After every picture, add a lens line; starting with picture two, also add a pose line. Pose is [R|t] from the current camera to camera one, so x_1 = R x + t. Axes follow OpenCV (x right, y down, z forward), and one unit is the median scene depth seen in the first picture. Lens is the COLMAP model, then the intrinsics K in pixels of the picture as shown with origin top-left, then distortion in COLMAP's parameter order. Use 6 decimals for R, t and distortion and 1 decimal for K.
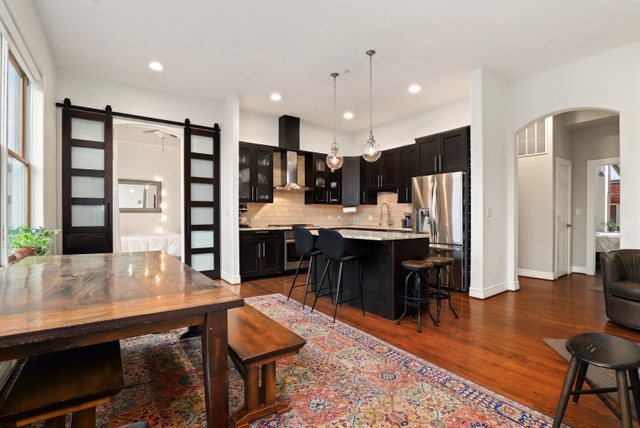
lens RADIAL K [[301.2, 0, 327.5], [0, 301.2, 216.7], [0, 0, 1]] dist [-0.023764, 0.001188]
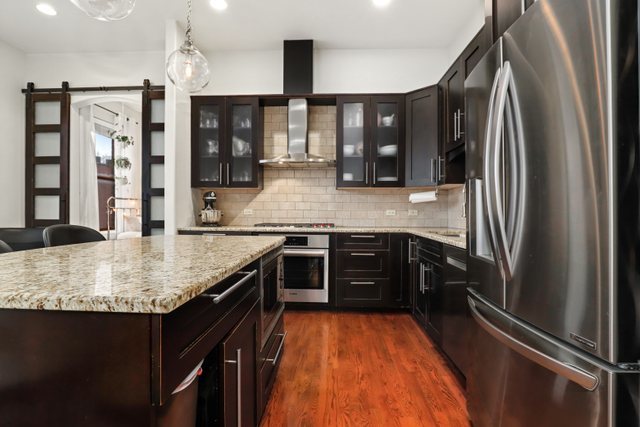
lens RADIAL K [[321.0, 0, 320.0], [0, 321.0, 213.5], [0, 0, 1]] dist [-0.023249, 0.000816]
pose [[0.776153, 0.003967, -0.630533, 0.361291], [-0.006641, 0.999976, -0.001884, 0.008809], [0.630510, 0.005650, 0.776160, 0.630339]]
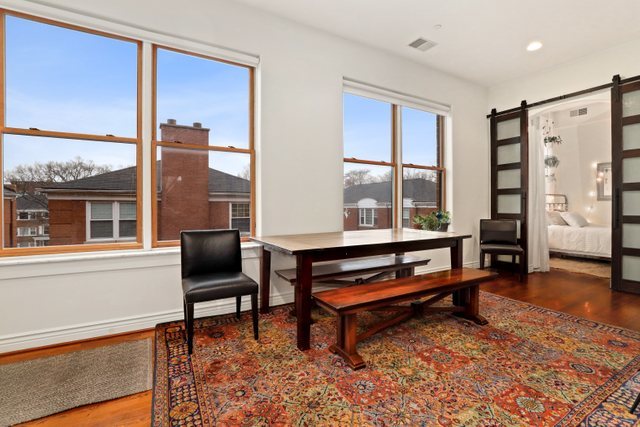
lens RADIAL K [[299.2, 0, 321.2], [0, 299.2, 207.9], [0, 0, 1]] dist [-0.017173, -0.000382]
pose [[-0.099201, 0.004791, -0.995056, 0.330701], [-0.002774, 0.999983, 0.005092, 0.006608], [0.995064, 0.003266, -0.099186, 0.318481]]
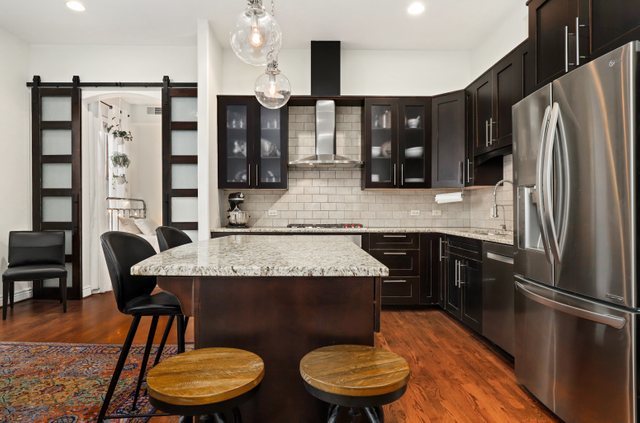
lens RADIAL K [[372.4, 0, 317.9], [0, 372.4, 213.9], [0, 0, 1]] dist [-0.004161, -0.001569]
pose [[0.811981, 0.002086, -0.583680, 0.344736], [-0.001693, 0.999998, 0.001219, 0.005931], [0.583681, -0.000002, 0.811983, 0.462146]]
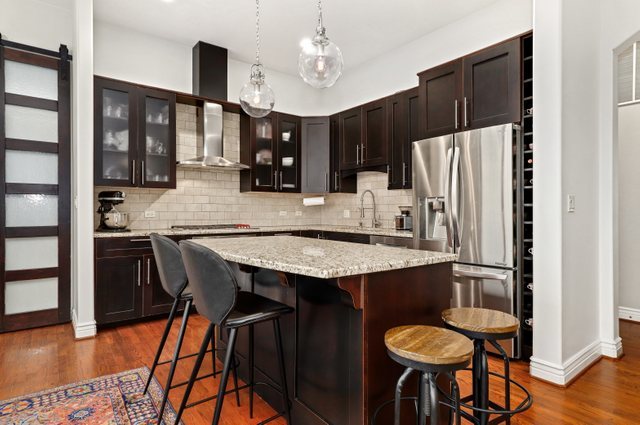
lens RADIAL K [[353.6, 0, 318.2], [0, 353.6, 209.5], [0, 0, 1]] dist [0.015950, -0.000073]
pose [[0.999910, 0.000937, 0.013367, 0.095318], [-0.000847, 0.999977, -0.006740, -0.000755], [-0.013373, 0.006728, 0.999888, 0.337799]]
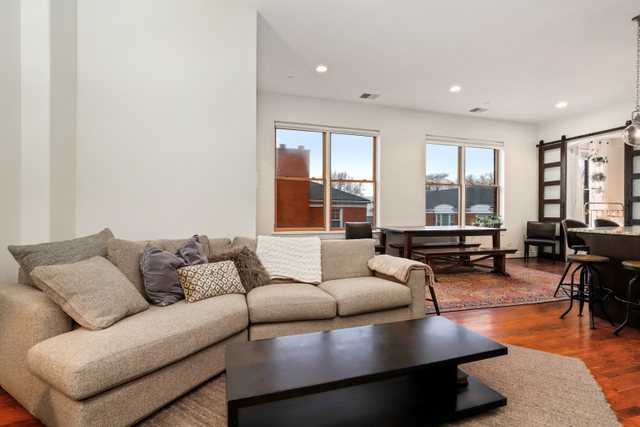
lens RADIAL K [[293.0, 0, 320.0], [0, 293.0, 213.5], [0, 0, 1]] dist [-0.002368, -0.000576]
pose [[-0.342132, 0.004126, -0.939643, 0.867118], [-0.009407, 0.999925, 0.007816, 0.009599], [0.939605, 0.011513, -0.342068, 0.304938]]
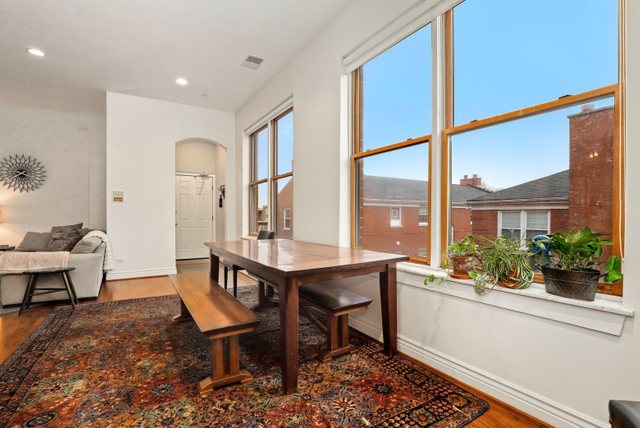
lens RADIAL K [[301.2, 0, 327.5], [0, 301.2, 216.7], [0, 0, 1]] dist [-0.023764, 0.001188]
pose [[-0.998079, -0.000790, 0.061941, -0.378478], [-0.000345, 0.999974, 0.007185, 0.004102], [-0.061945, 0.007150, -0.998054, 0.885474]]
